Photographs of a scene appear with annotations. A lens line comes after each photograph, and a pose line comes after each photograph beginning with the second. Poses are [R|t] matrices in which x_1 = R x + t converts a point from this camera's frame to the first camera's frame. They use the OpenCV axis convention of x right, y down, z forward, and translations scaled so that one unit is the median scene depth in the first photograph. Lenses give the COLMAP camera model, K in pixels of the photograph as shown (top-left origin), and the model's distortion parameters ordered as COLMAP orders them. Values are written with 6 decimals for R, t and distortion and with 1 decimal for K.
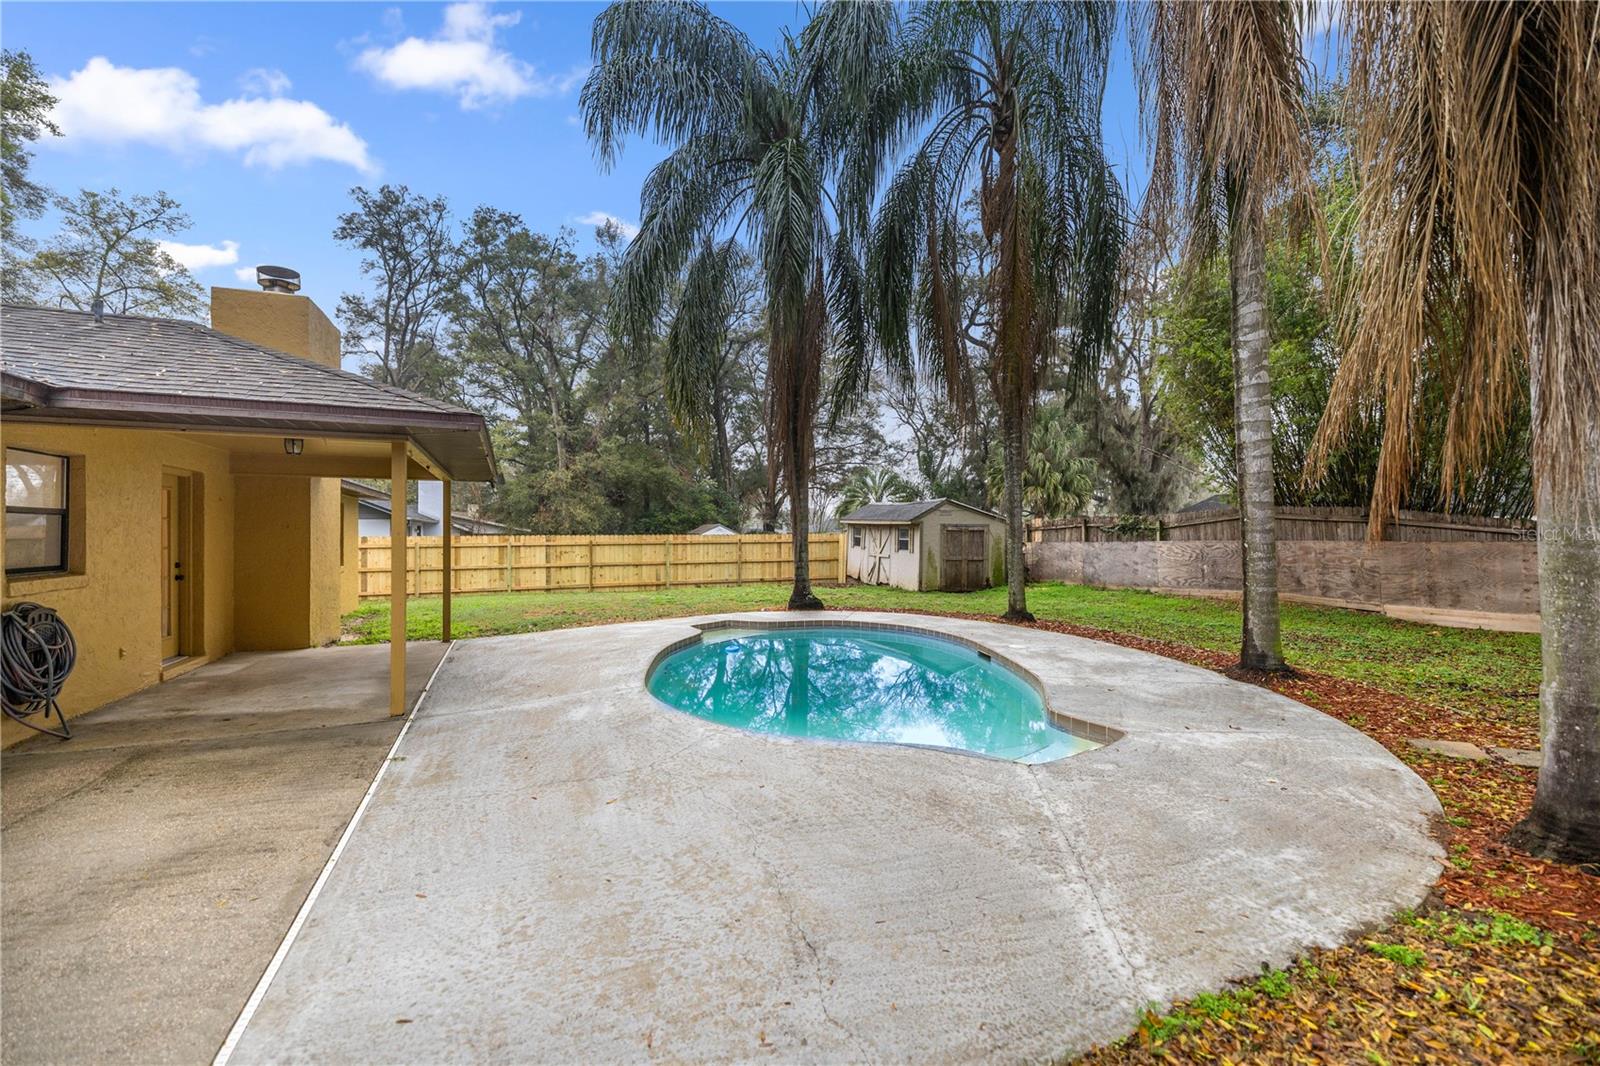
lens RADIAL K [[676.1, 0, 801.1], [0, 676.1, 539.4], [0, 0, 1]] dist [0.000890, 0.000314]
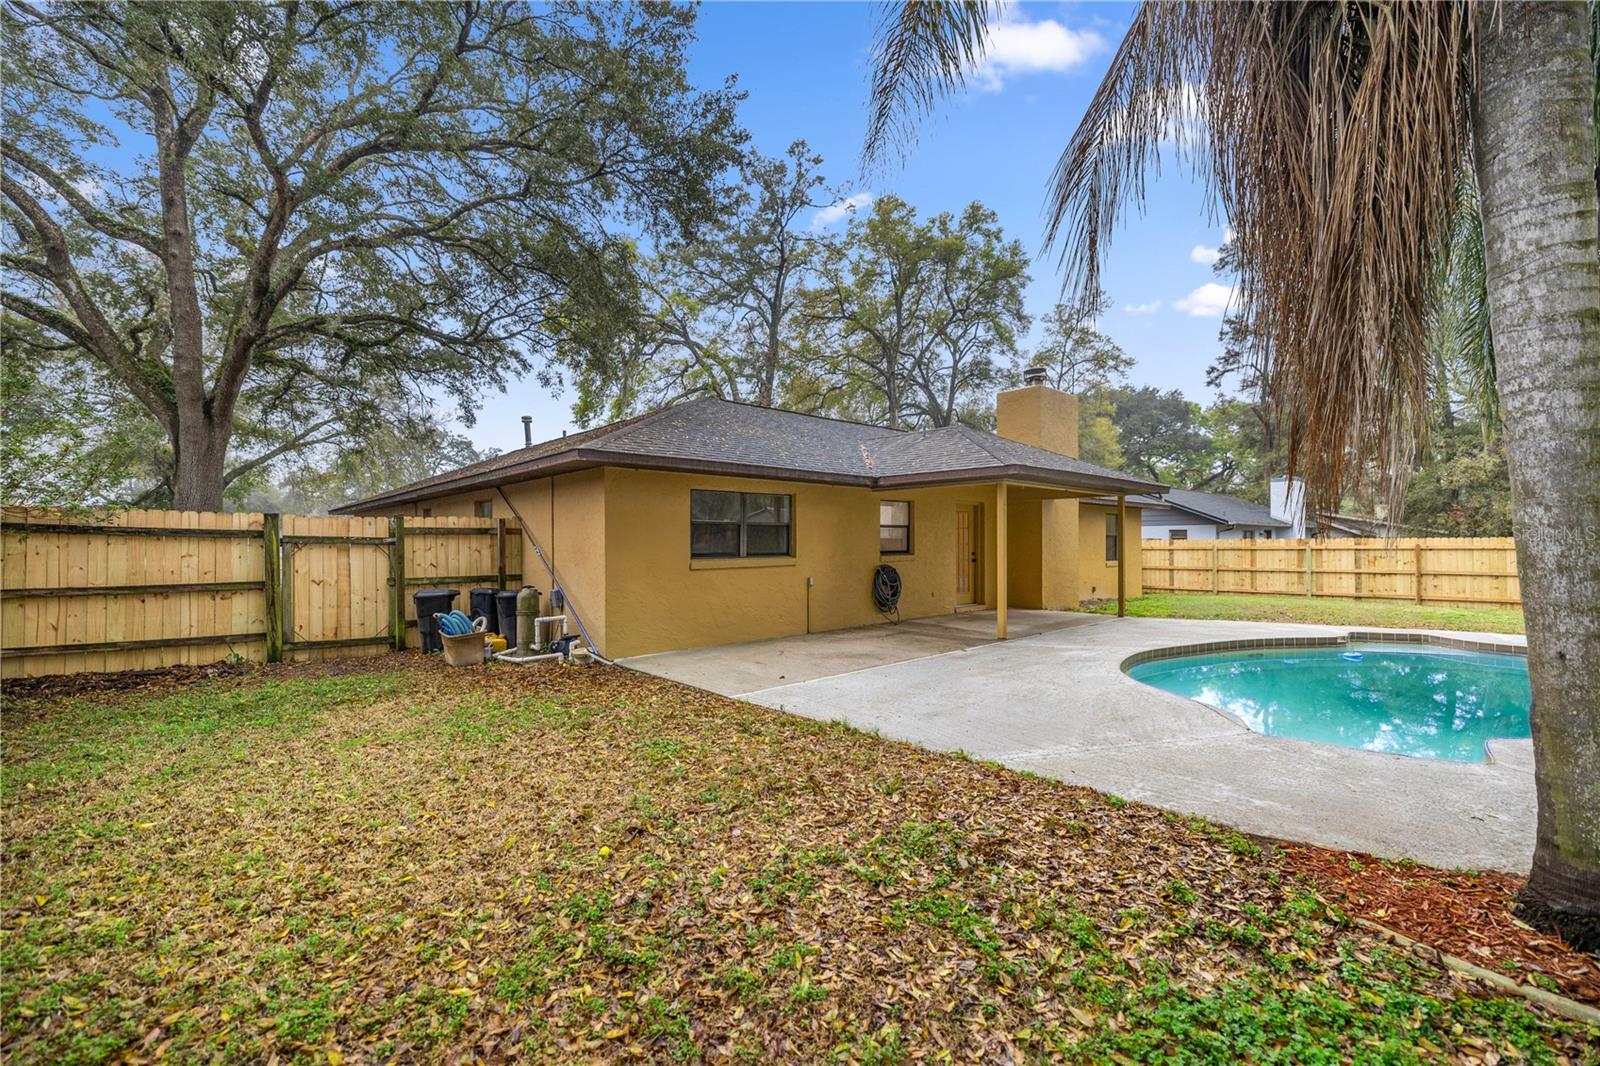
lens RADIAL K [[676.1, 0, 796.4], [0, 676.1, 537.9], [0, 0, 1]] dist [0.000890, 0.000314]
pose [[0.333877, -0.003377, -0.942611, 0.458068], [-0.005915, 0.999966, -0.005677, 0.006124], [0.942598, 0.007471, 0.333846, -0.045103]]
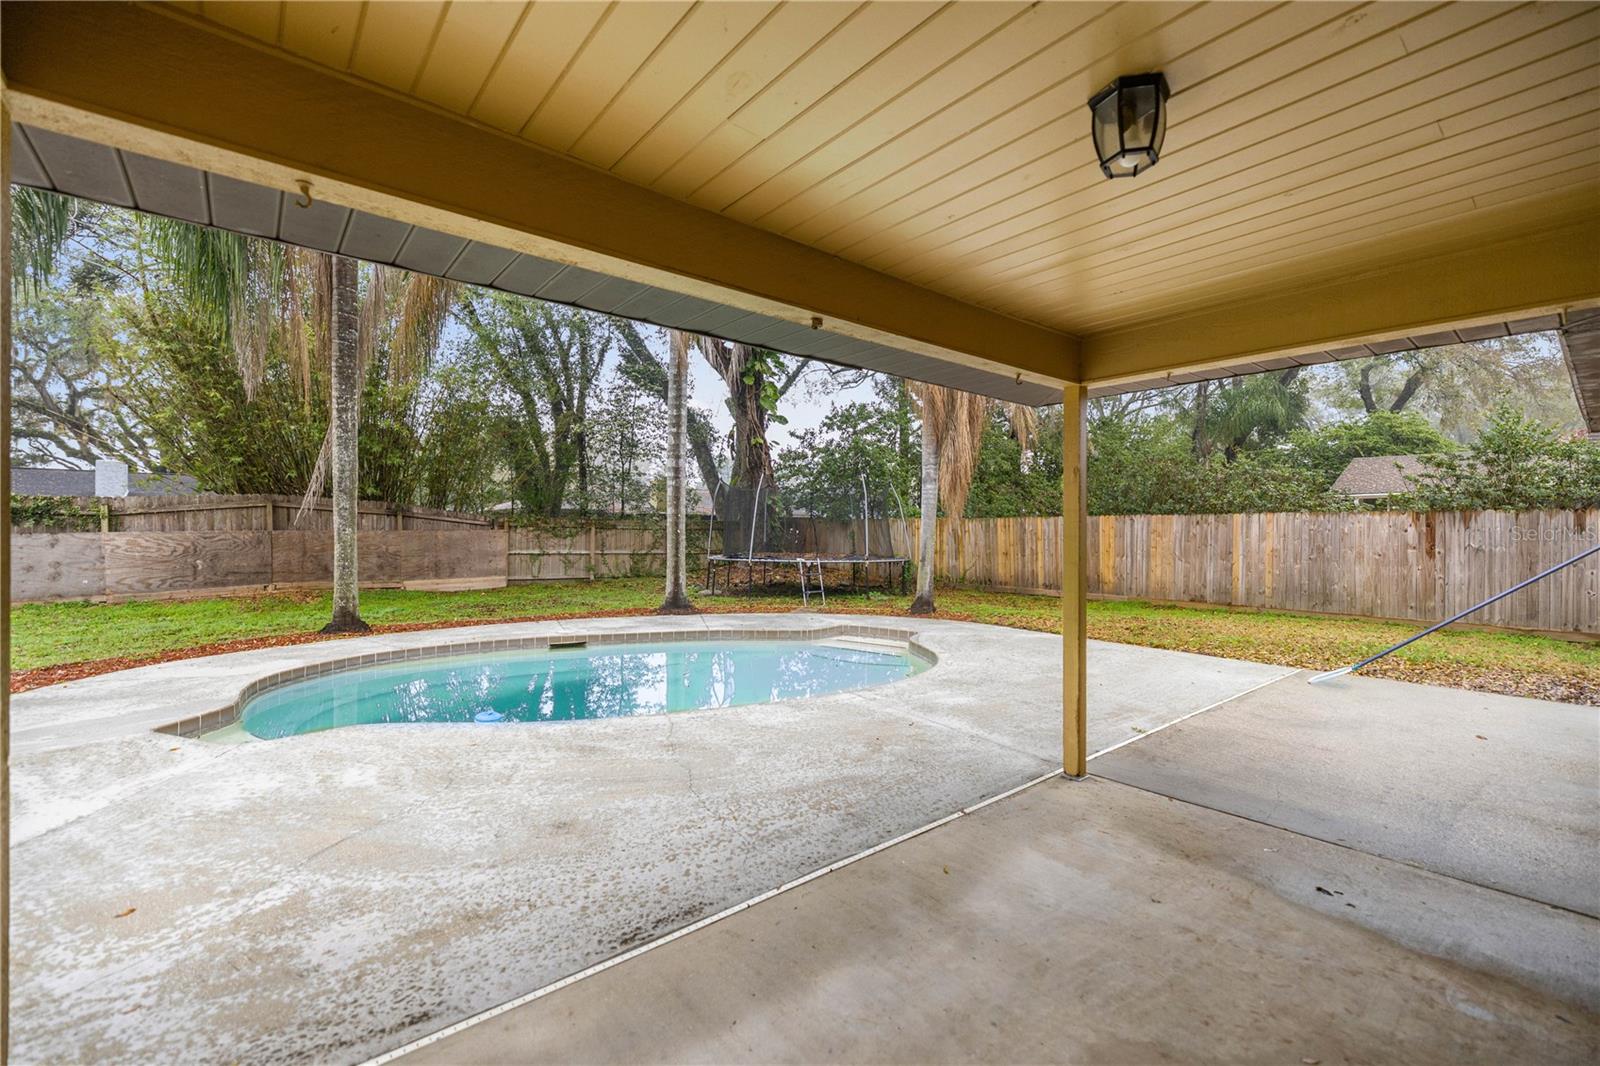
lens RADIAL K [[676.1, 0, 801.2], [0, 676.1, 531.3], [0, 0, 1]] dist [0.000890, 0.000314]
pose [[-0.296327, -0.003593, 0.955080, -0.608540], [0.004056, 0.999979, 0.005020, 0.001448], [-0.955078, 0.005362, -0.296306, 0.760873]]
